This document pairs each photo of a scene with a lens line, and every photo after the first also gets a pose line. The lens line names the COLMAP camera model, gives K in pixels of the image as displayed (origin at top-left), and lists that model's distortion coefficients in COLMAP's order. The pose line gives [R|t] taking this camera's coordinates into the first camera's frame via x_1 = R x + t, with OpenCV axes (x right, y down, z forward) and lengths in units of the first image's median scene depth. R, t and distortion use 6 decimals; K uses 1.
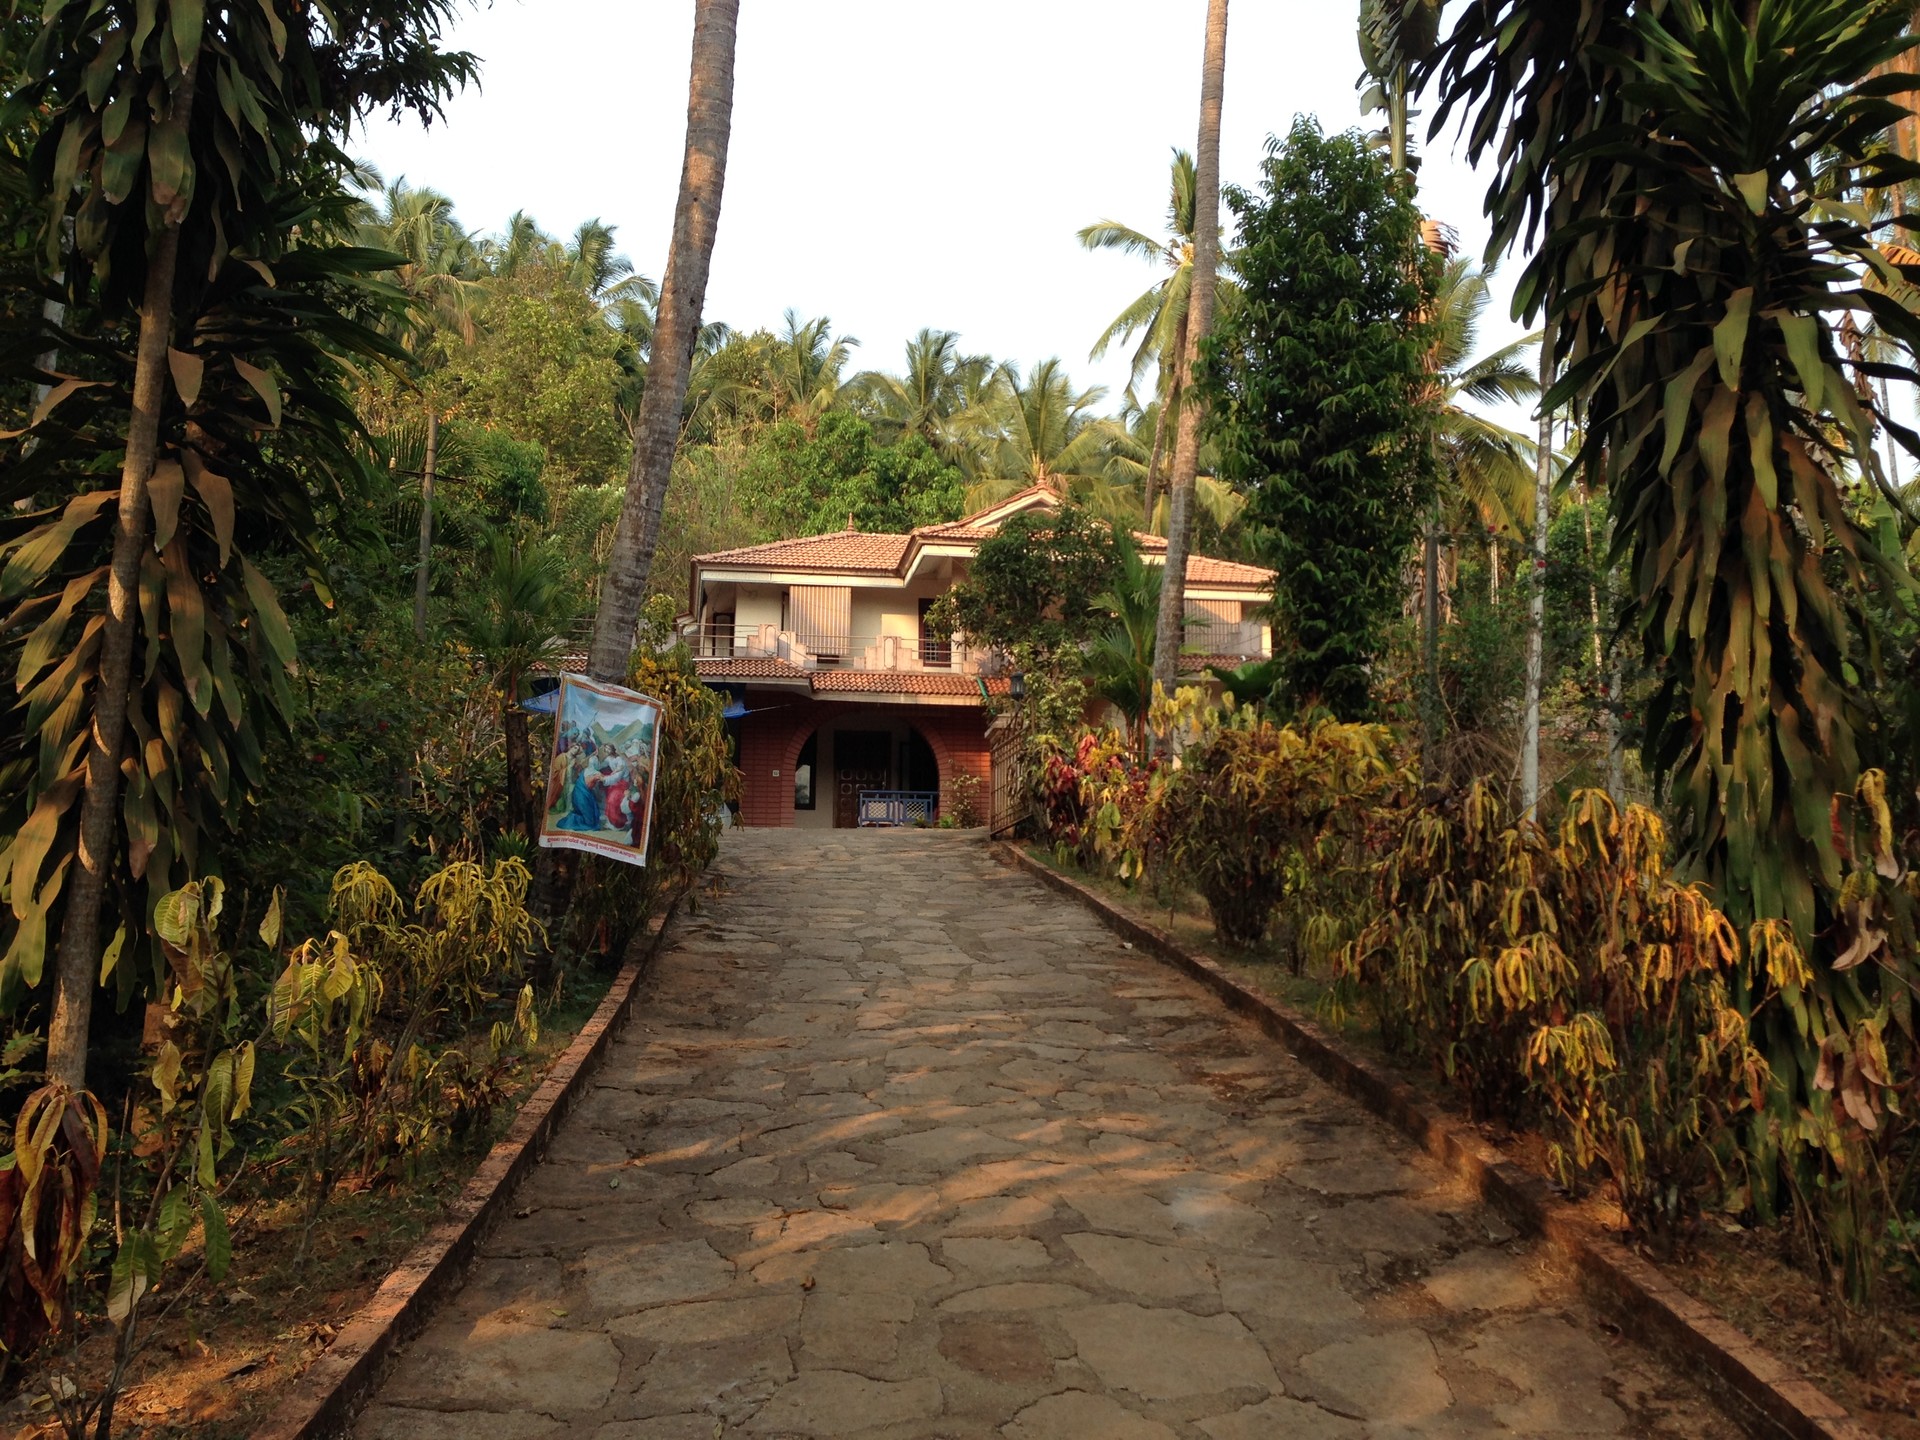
lens RADIAL K [[1808.4, 0, 957.3], [0, 1808.4, 675.2], [0, 0, 1]] dist [0.158724, -0.244359]
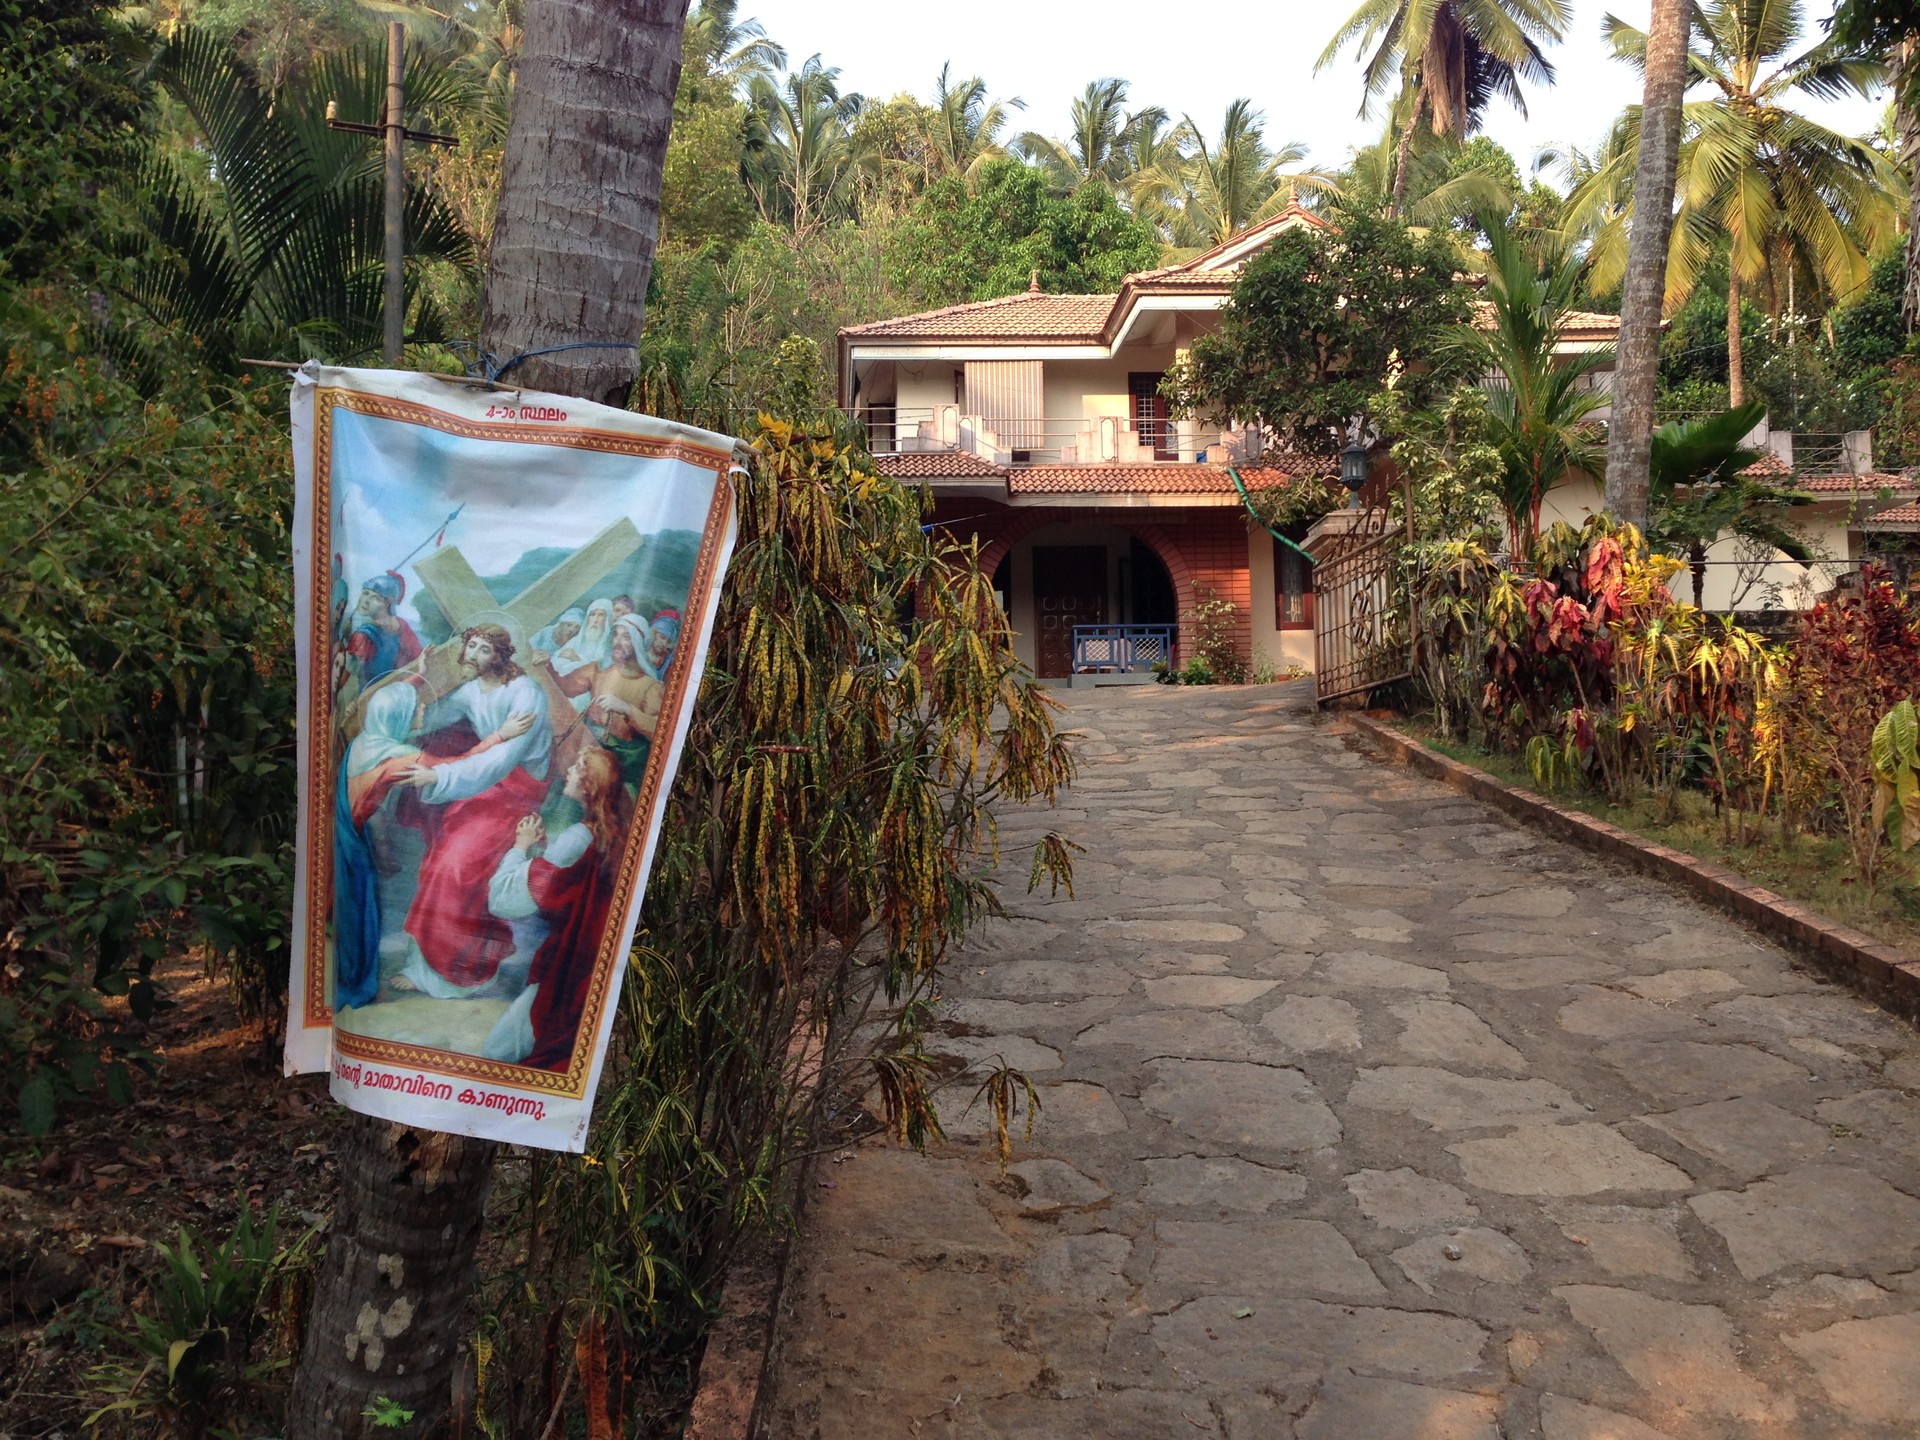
lens RADIAL K [[1795.6, 0, 968.8], [0, 1795.6, 725.4], [0, 0, 1]] dist [0.135997, -0.236154]
pose [[0.996418, -0.027434, -0.079995, -0.037779], [0.037659, 0.990896, 0.129258, 0.006082], [0.075721, -0.131807, 0.988379, 0.243099]]
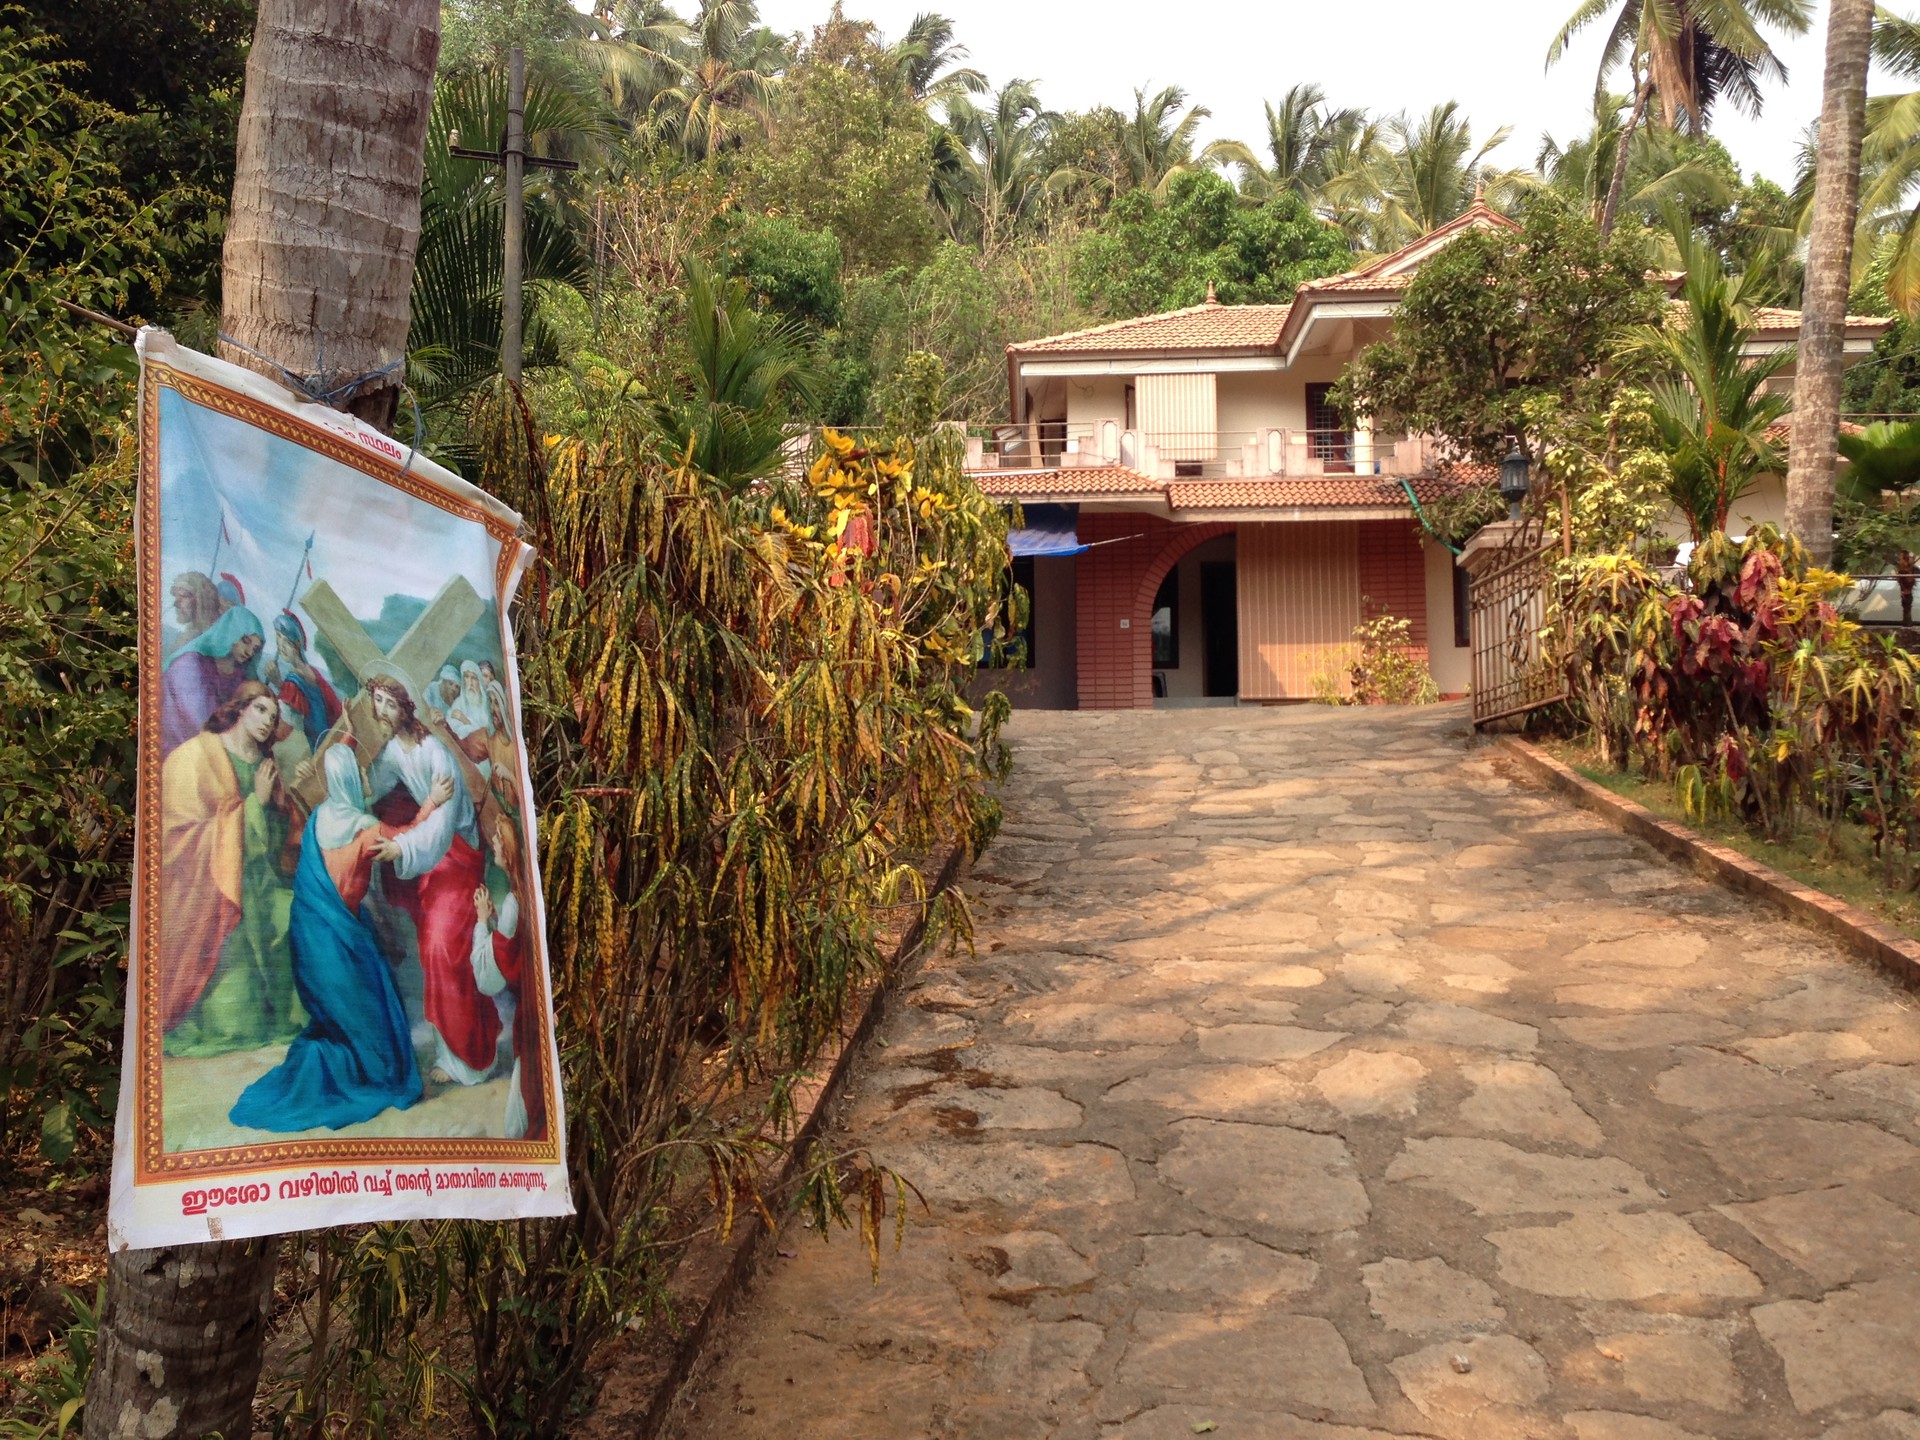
lens RADIAL K [[1784.8, 0, 960.0], [0, 1784.8, 720.0], [0, 0, 1]] dist [0.160511, -0.279216]
pose [[0.980442, -0.024209, -0.195312, -0.022806], [0.047016, 0.992482, 0.112996, 0.006777], [0.191109, -0.119969, 0.974210, 0.256028]]
